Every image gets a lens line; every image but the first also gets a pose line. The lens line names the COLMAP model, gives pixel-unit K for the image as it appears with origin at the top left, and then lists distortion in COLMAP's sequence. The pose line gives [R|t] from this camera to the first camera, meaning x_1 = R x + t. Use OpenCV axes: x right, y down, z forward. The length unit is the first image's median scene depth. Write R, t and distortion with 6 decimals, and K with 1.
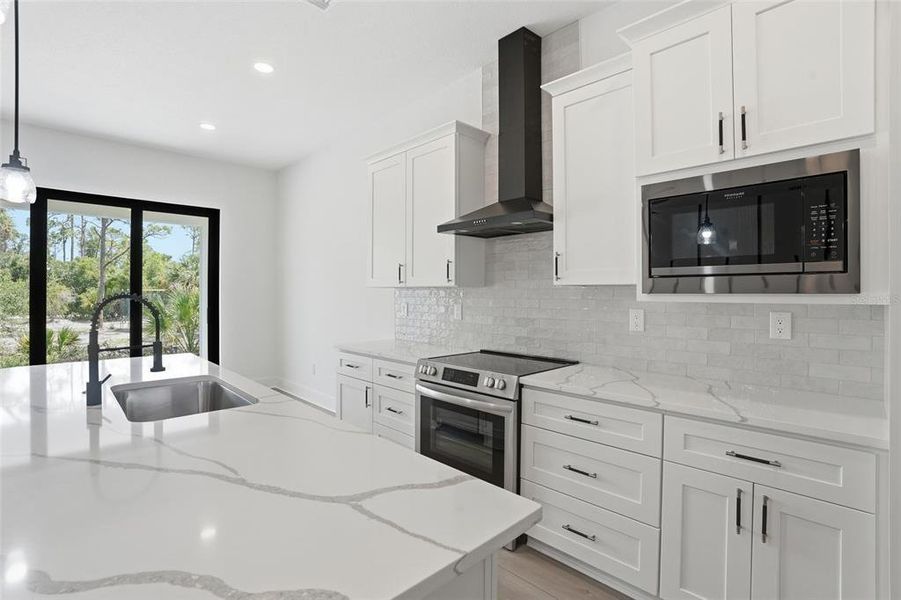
lens RADIAL K [[420.6, 0, 449.9], [0, 420.6, 294.0], [0, 0, 1]] dist [-0.023359, 0.001130]
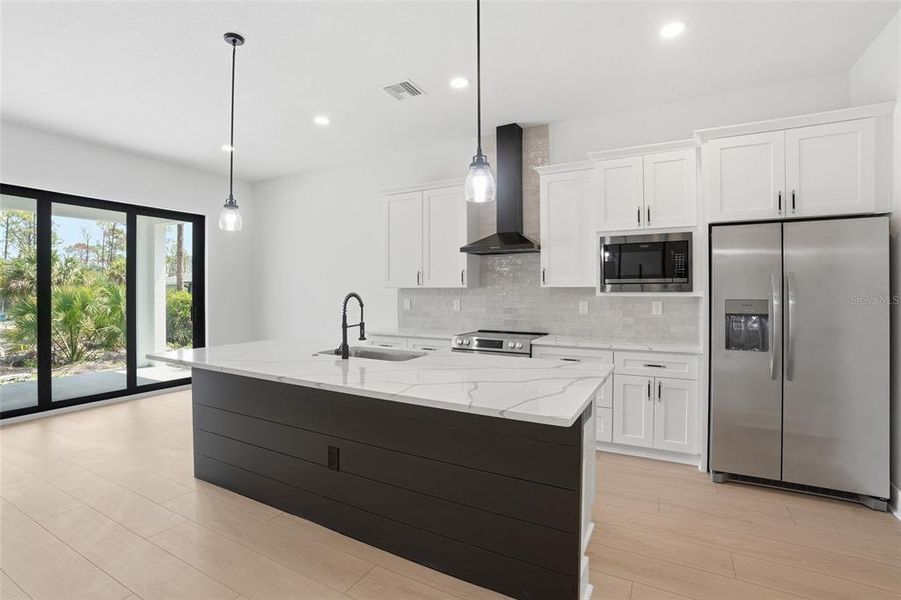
lens RADIAL K [[420.6, 0, 450.1], [0, 420.6, 294.2], [0, 0, 1]] dist [-0.023359, 0.001130]
pose [[0.954226, -0.005823, 0.299030, -0.551481], [0.004017, 0.999970, 0.006655, -0.005346], [-0.299060, -0.005150, 0.954220, -0.456812]]
